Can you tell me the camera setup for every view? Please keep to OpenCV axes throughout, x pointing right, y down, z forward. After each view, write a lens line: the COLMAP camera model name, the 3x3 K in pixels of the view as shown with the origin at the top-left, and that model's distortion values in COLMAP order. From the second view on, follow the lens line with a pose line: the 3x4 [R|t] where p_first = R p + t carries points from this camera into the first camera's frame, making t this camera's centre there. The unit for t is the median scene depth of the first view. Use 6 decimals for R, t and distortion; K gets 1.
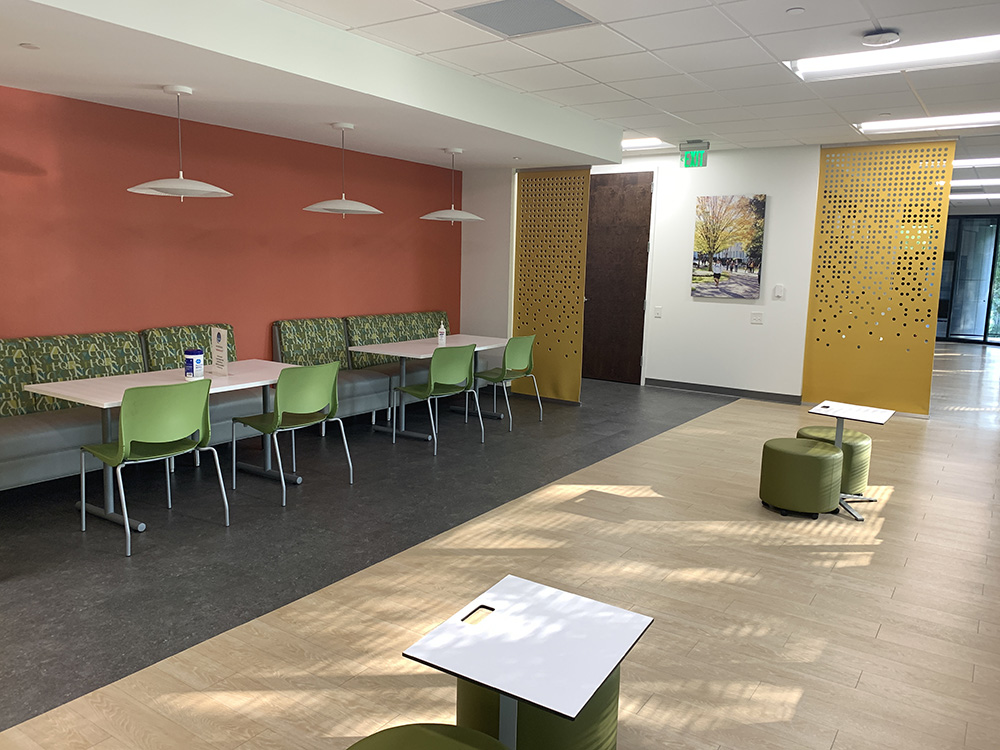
lens RADIAL K [[770.4, 0, 501.5], [0, 770.4, 378.8], [0, 0, 1]] dist [0.055019, -0.022967]
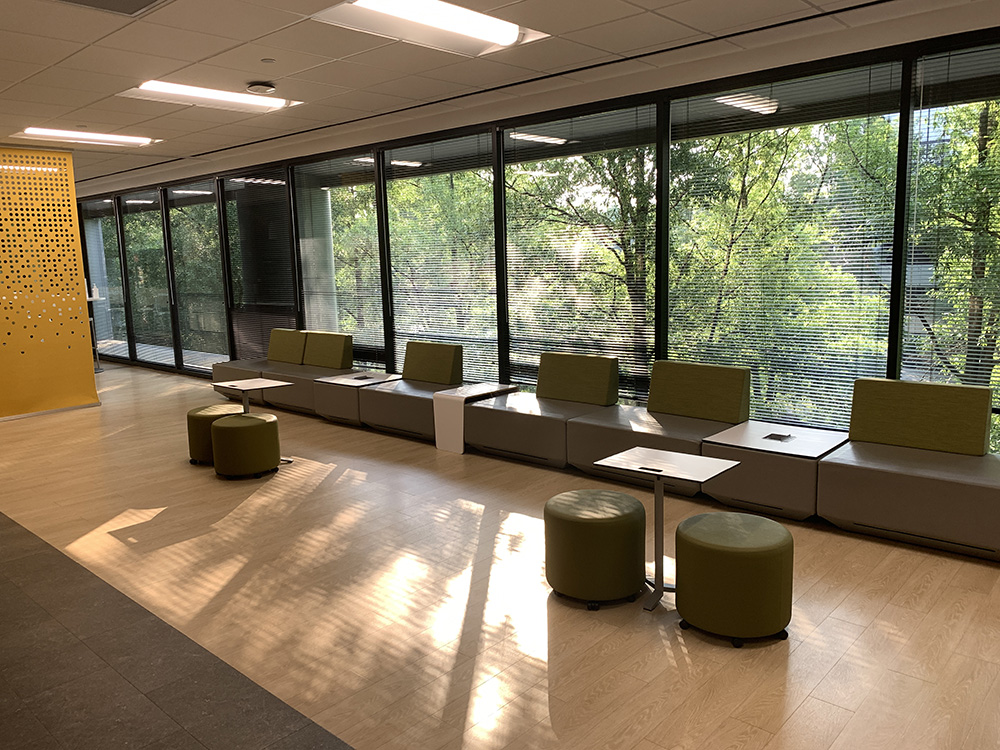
lens RADIAL K [[770.4, 0, 501.0], [0, 770.4, 372.0], [0, 0, 1]] dist [0.055019, -0.022967]
pose [[0.149909, -0.181276, 0.971939, -0.741131], [0.189630, 0.970069, 0.151679, -0.094686], [-0.970344, 0.161571, 0.179798, 0.438200]]
